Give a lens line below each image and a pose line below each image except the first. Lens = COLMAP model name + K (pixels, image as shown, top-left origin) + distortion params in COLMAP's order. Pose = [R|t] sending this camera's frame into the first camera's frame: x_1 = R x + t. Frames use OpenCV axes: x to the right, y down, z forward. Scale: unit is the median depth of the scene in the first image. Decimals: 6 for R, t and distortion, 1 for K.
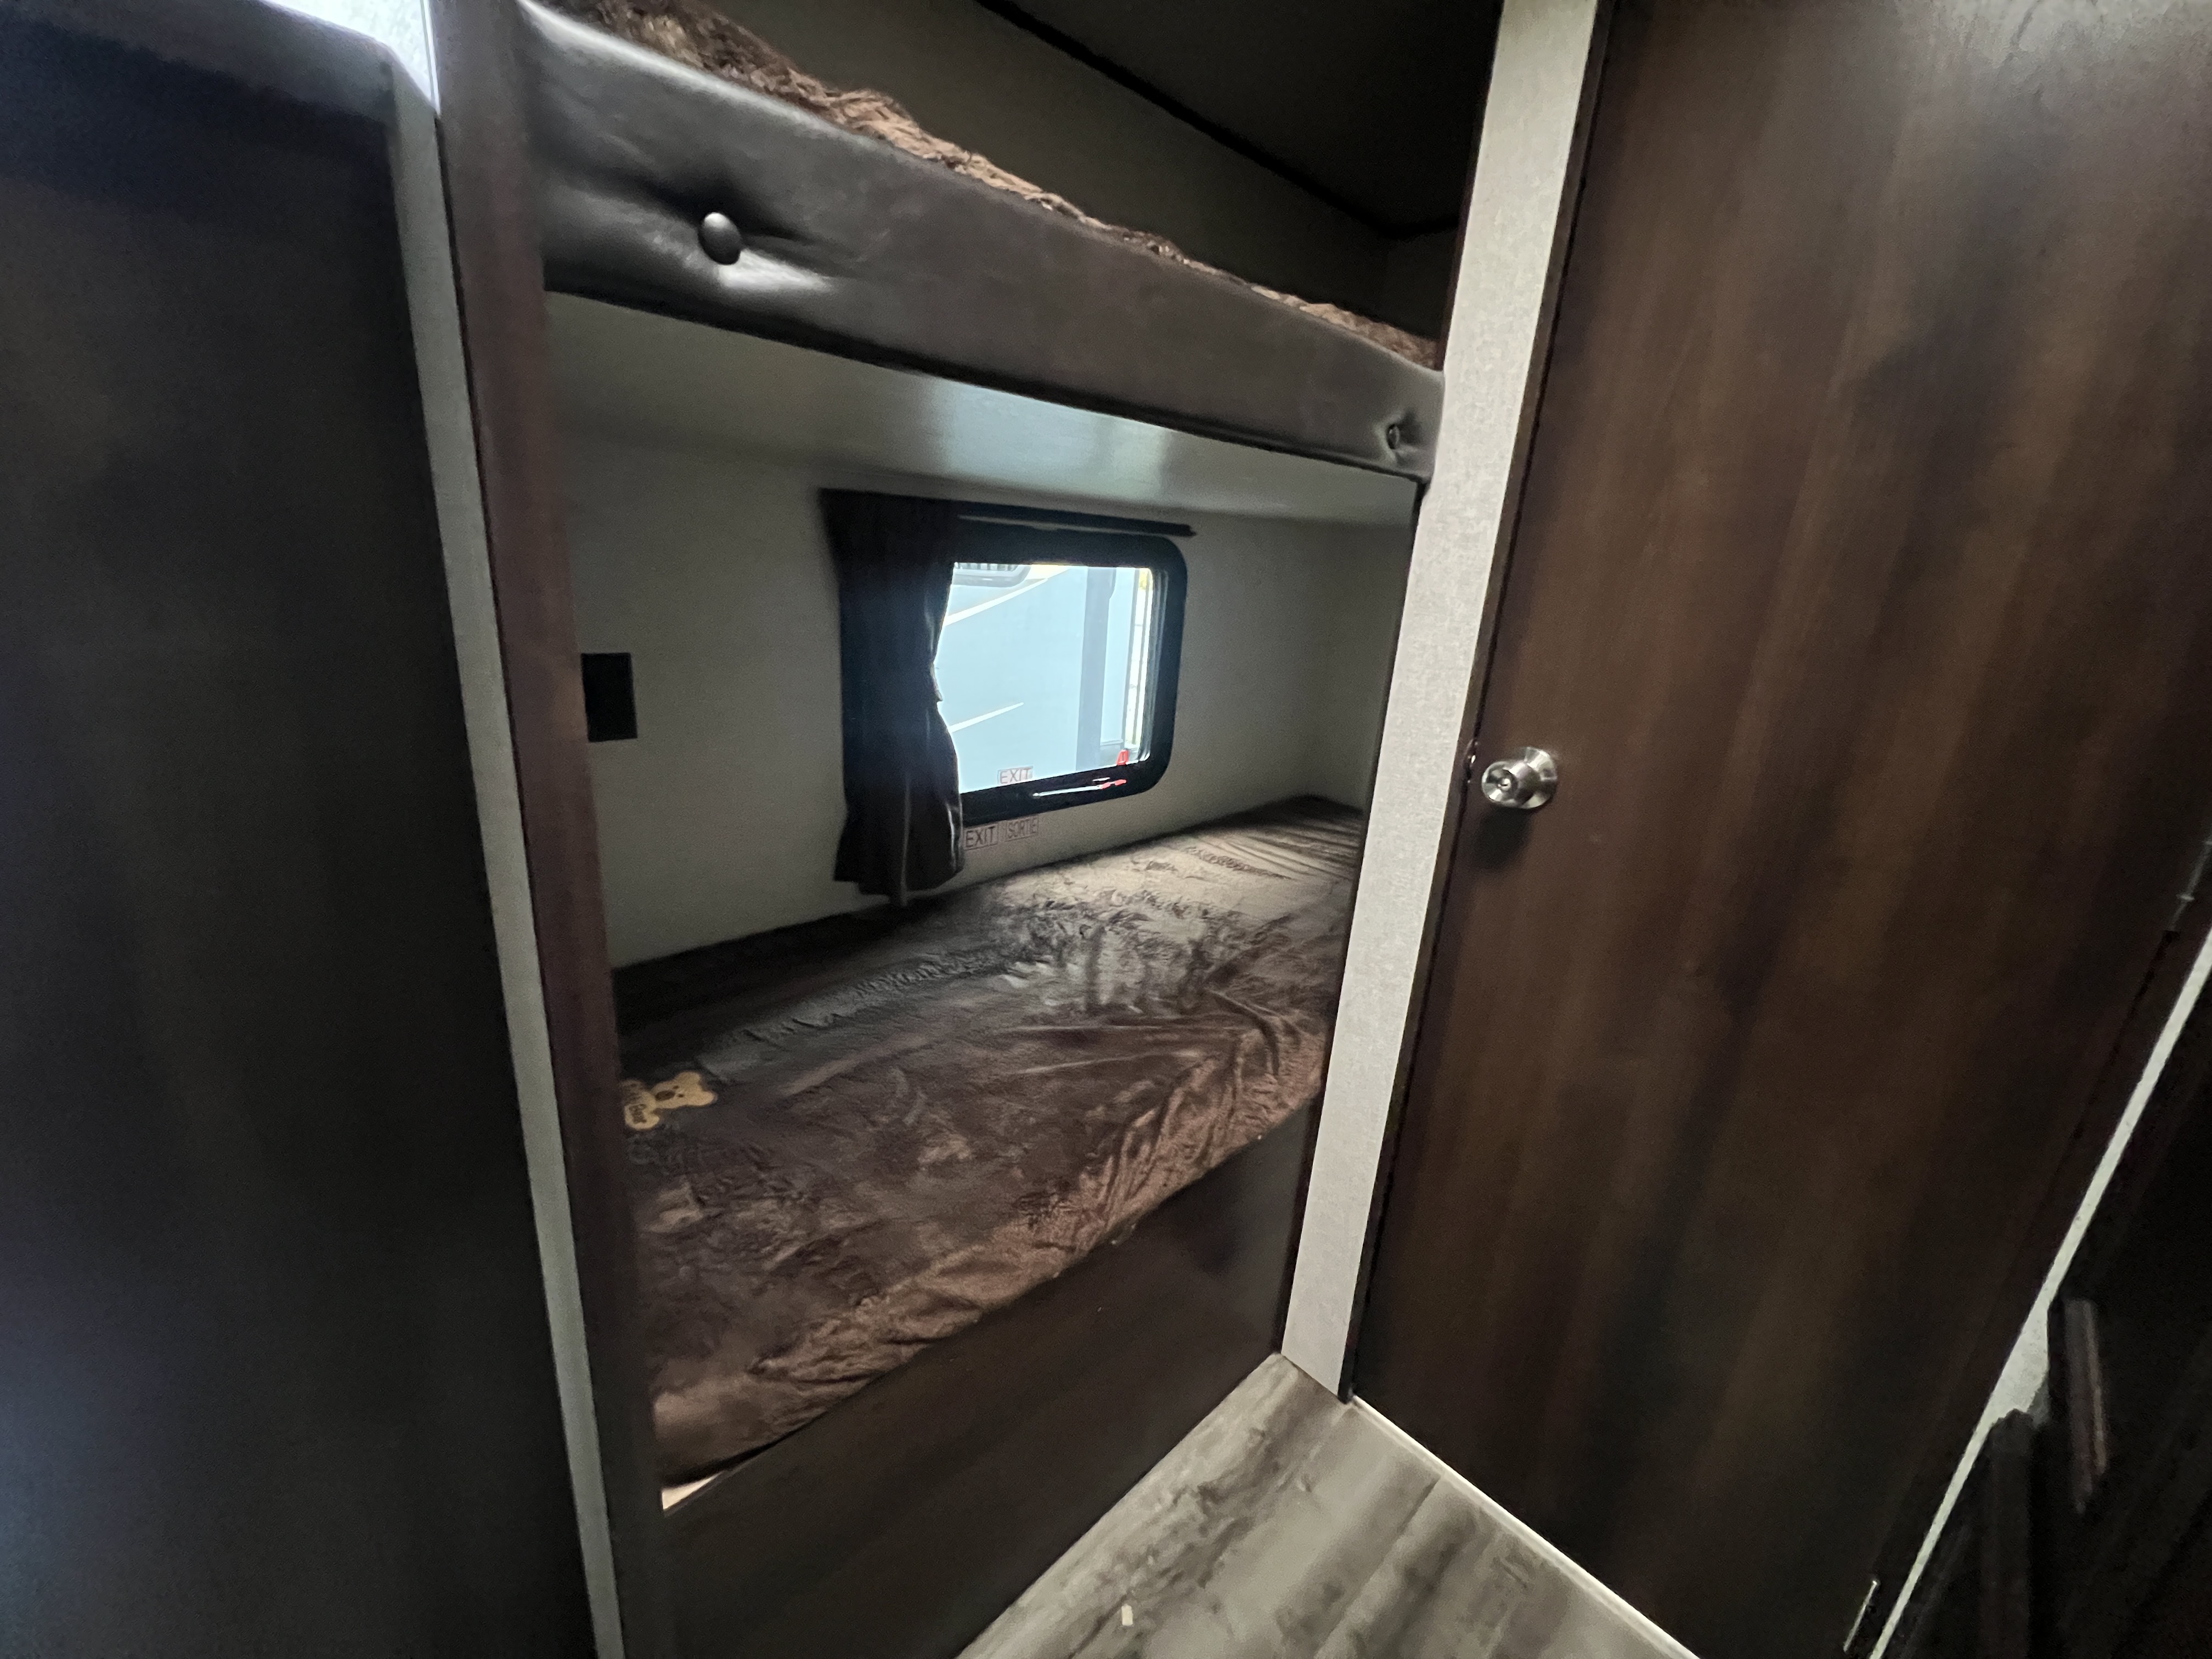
lens RADIAL K [[884.5, 0, 1103.4], [0, 884.5, 827.0], [0, 0, 1]] dist [-0.003139, 0.000640]
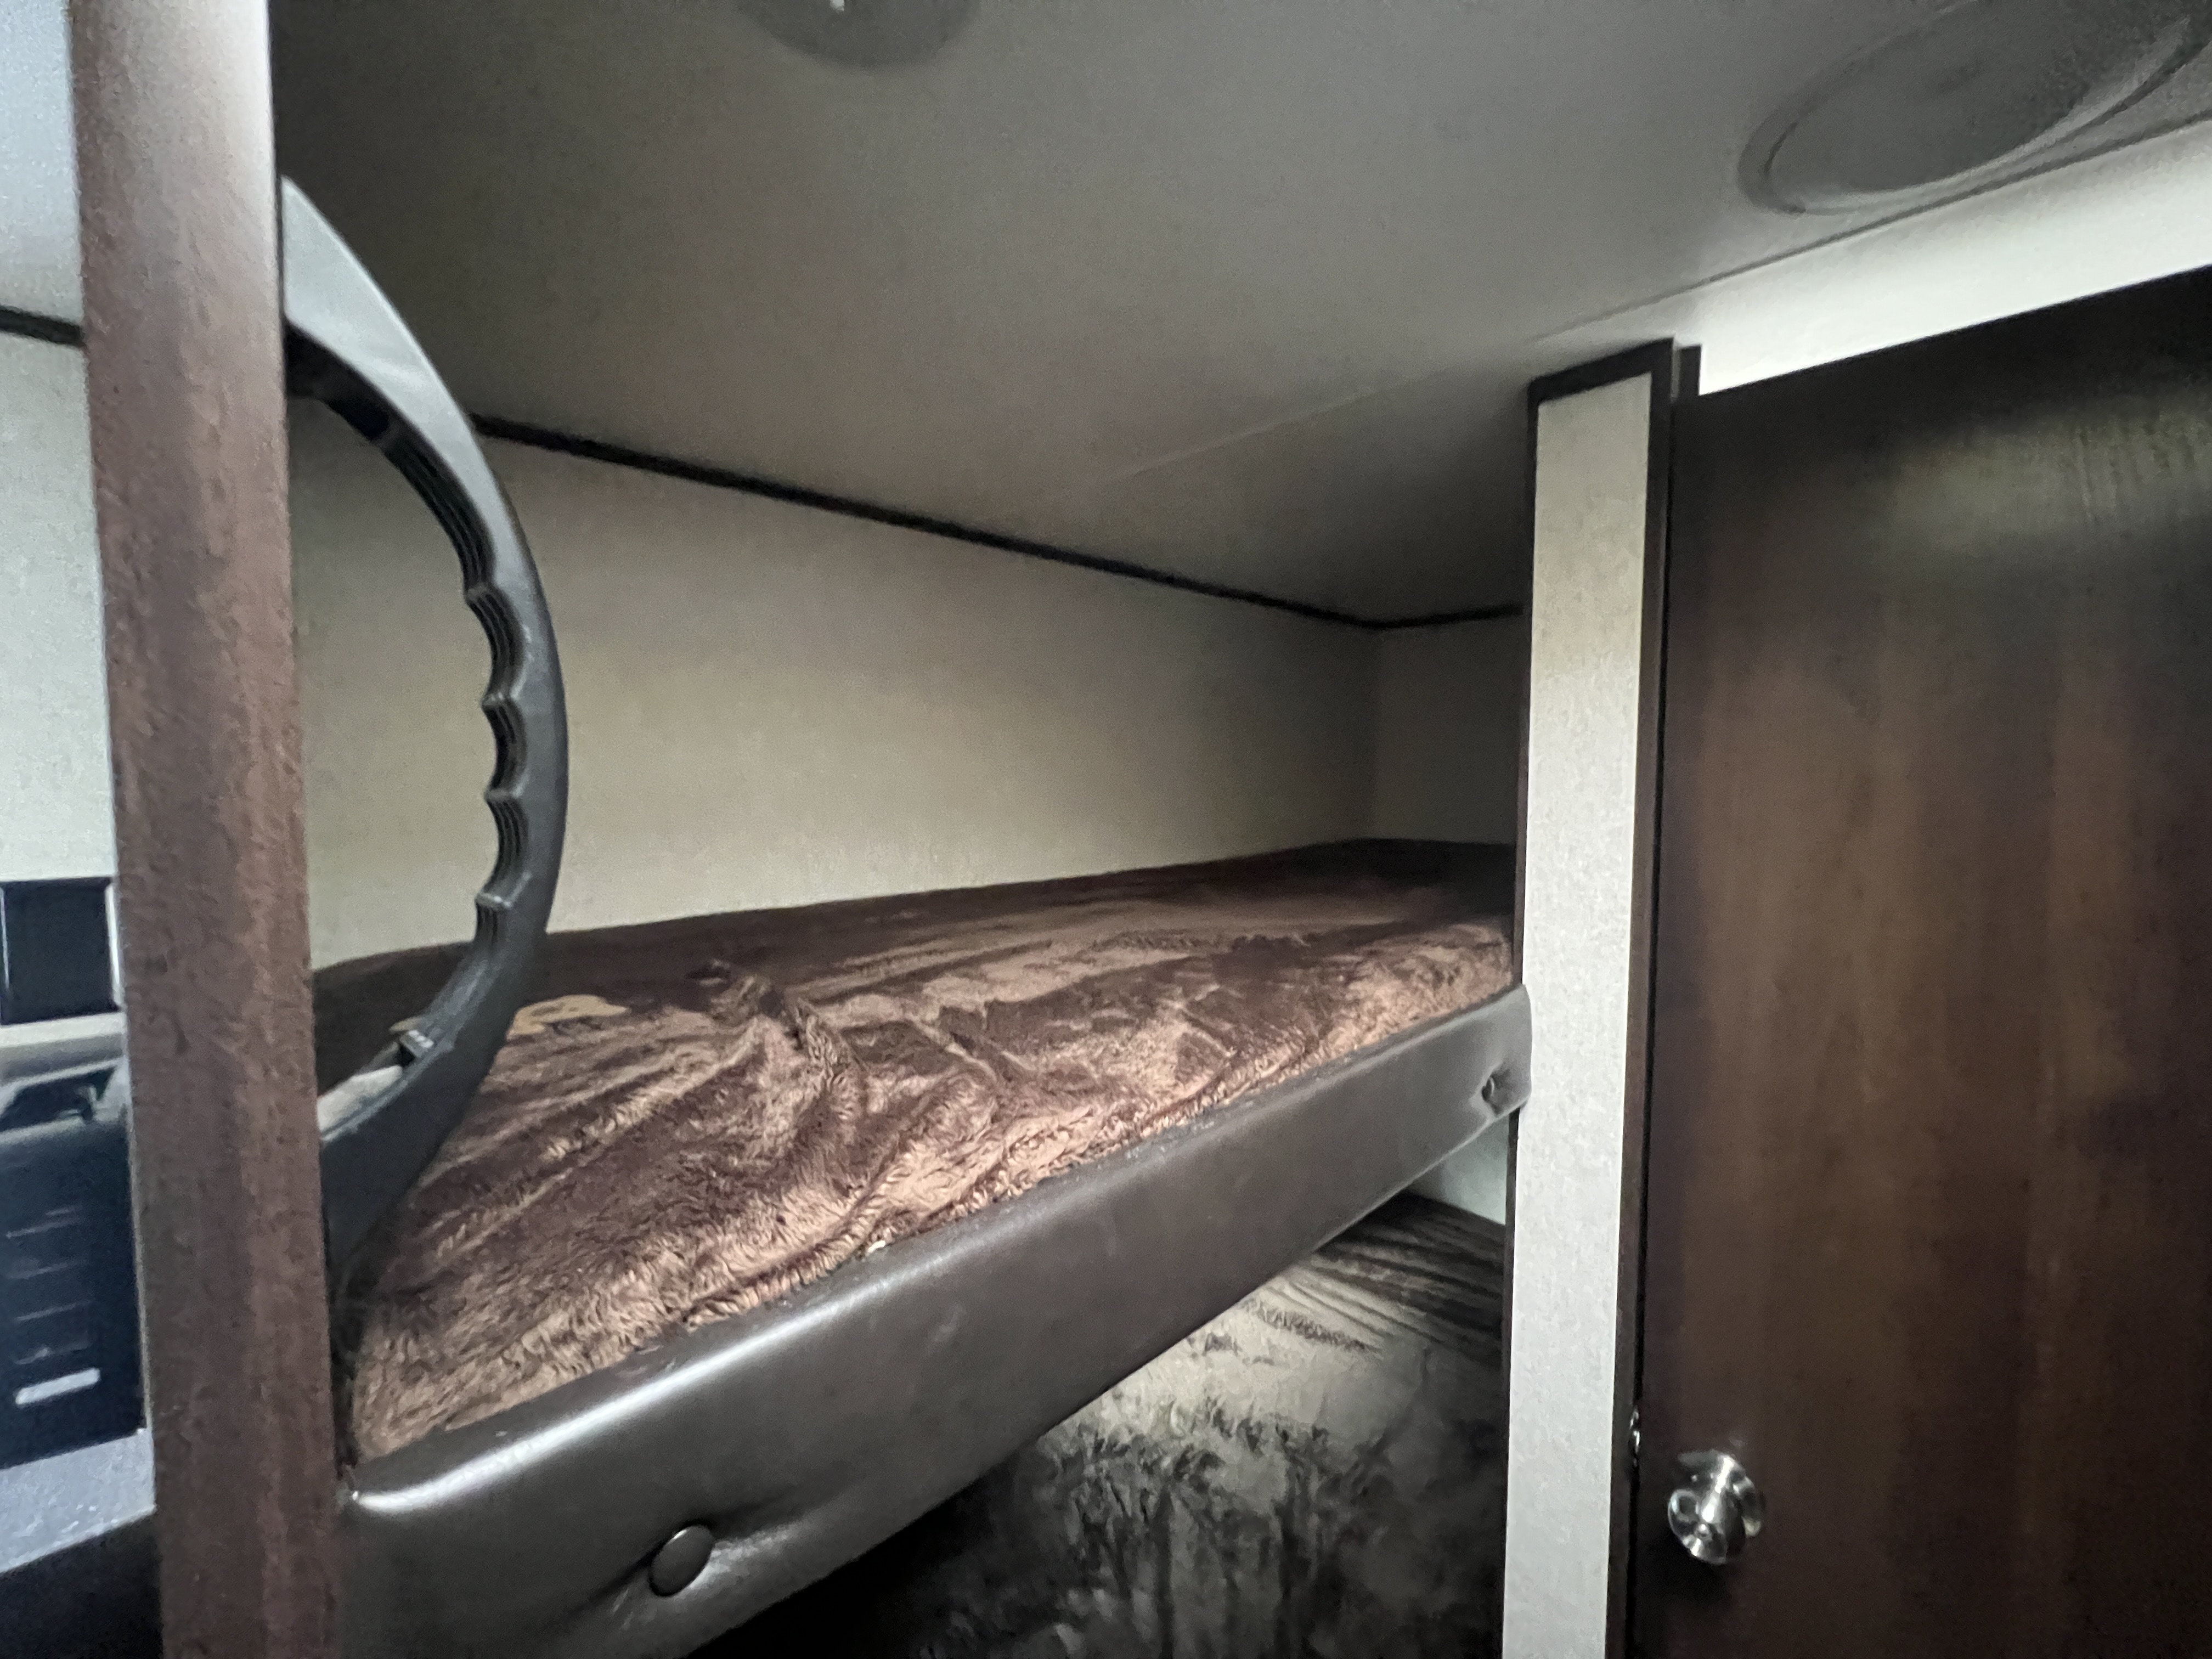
lens RADIAL K [[884.5, 0, 1103.4], [0, 884.5, 827.0], [0, 0, 1]] dist [-0.003139, 0.000640]
pose [[0.997771, -0.066725, -0.001149, -0.017307], [0.064487, 0.968446, -0.240738, -0.289234], [0.017176, 0.240127, 0.970589, 0.052049]]
